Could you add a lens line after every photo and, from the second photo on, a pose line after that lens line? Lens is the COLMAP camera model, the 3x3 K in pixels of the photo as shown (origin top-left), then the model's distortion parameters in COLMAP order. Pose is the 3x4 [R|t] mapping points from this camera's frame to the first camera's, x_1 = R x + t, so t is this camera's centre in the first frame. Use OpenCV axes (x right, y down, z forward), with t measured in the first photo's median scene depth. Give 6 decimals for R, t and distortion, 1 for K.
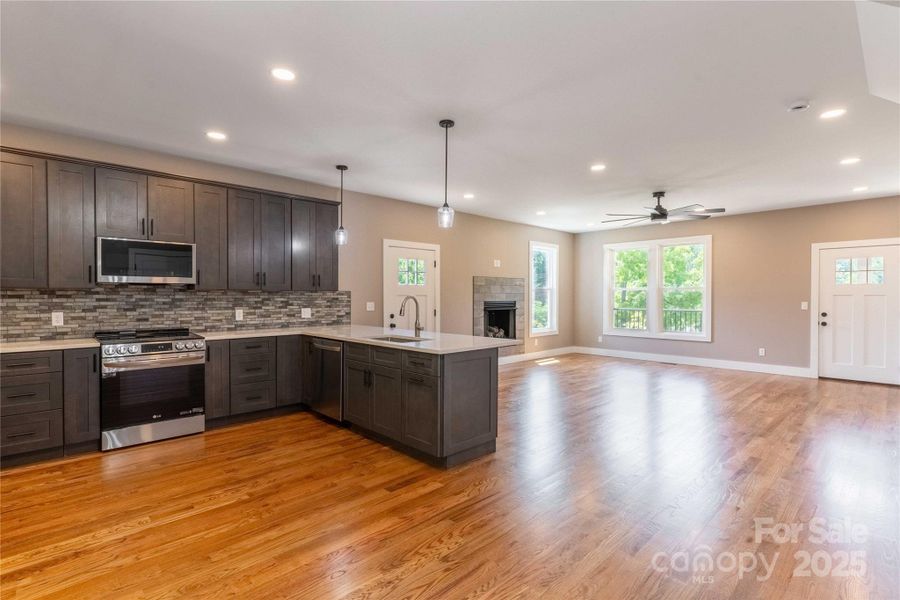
lens RADIAL K [[433.1, 0, 450.0], [0, 433.1, 300.0], [0, 0, 1]] dist [0.000292, 0.000197]
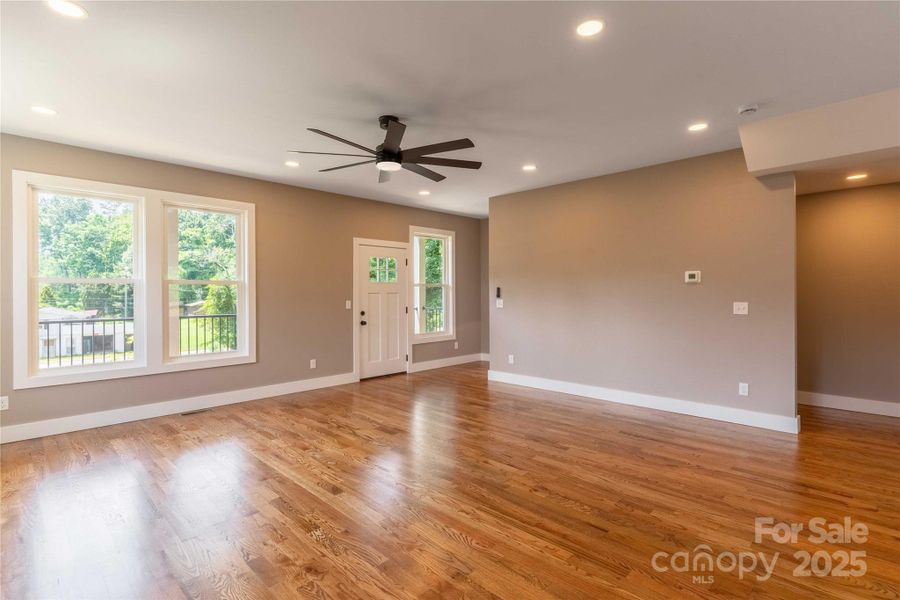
lens RADIAL K [[433.0, 0, 453.2], [0, 433.0, 308.7], [0, 0, 1]] dist [-0.021547, 0.000350]
pose [[-0.023772, -0.032944, 0.999174, -0.142235], [0.012172, 0.999373, 0.033240, -0.010011], [-0.999643, 0.012952, -0.023356, 1.281337]]
